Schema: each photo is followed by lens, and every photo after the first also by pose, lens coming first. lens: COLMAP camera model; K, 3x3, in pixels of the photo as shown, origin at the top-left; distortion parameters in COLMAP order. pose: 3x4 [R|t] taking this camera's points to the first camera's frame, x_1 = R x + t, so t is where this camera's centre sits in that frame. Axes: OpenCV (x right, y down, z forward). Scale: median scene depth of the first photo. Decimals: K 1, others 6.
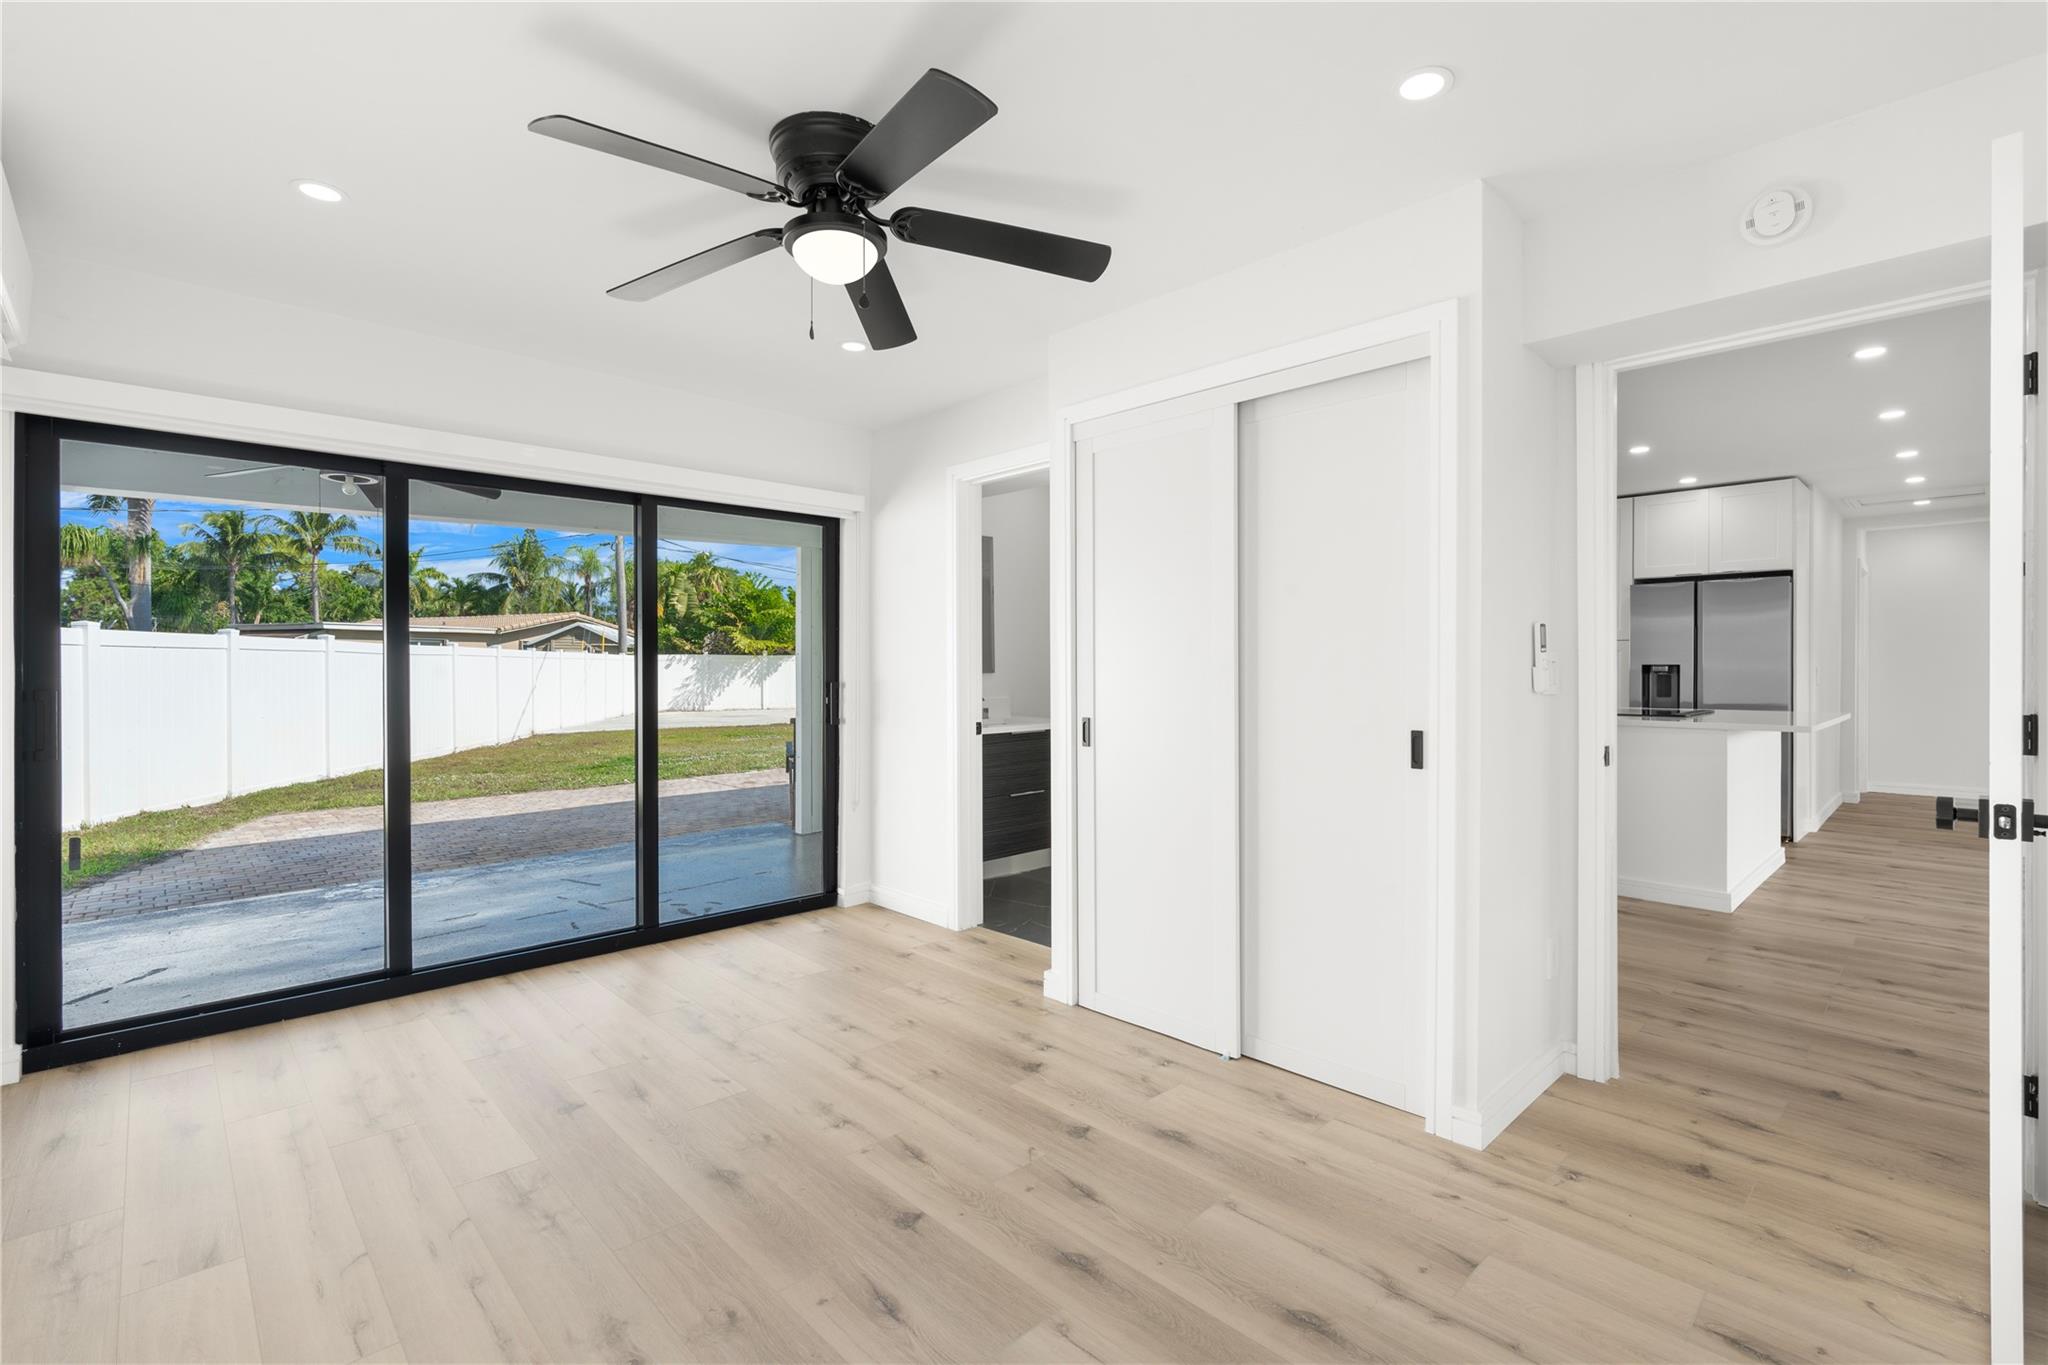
lens RADIAL K [[925.9, 0, 1006.8], [0, 925.9, 671.1], [0, 0, 1]] dist [-0.009897, 0.003146]
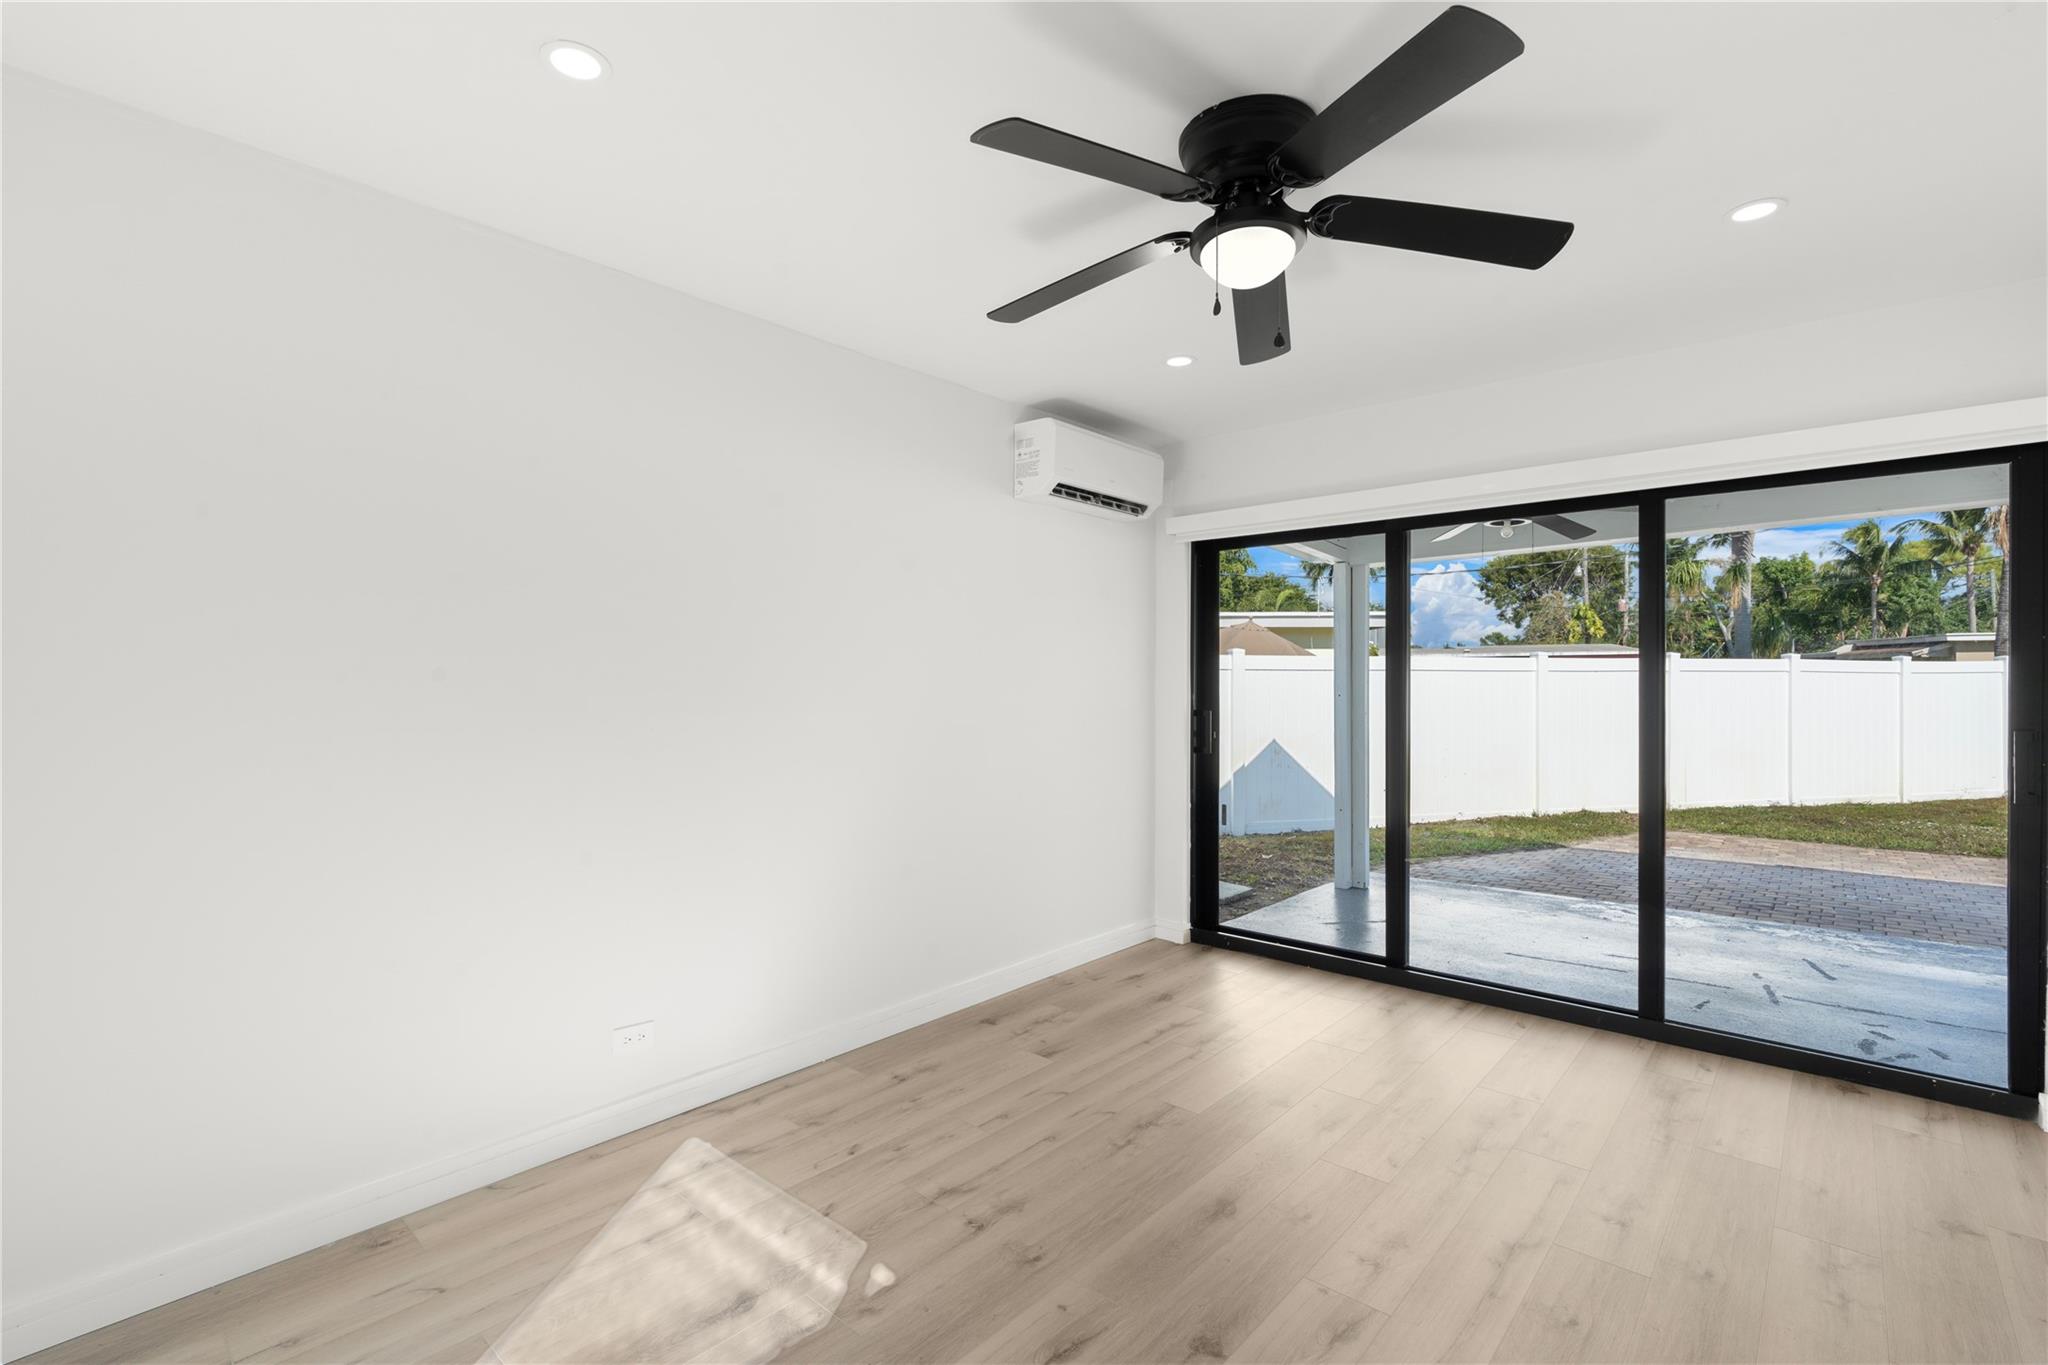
lens RADIAL K [[925.9, 0, 1030.3], [0, 925.9, 681.9], [0, 0, 1]] dist [-0.009897, 0.003146]
pose [[0.075718, -0.005854, -0.997112, 0.263545], [0.000528, 0.999983, -0.005831, -0.010035], [0.997129, -0.000085, 0.075719, 0.268700]]
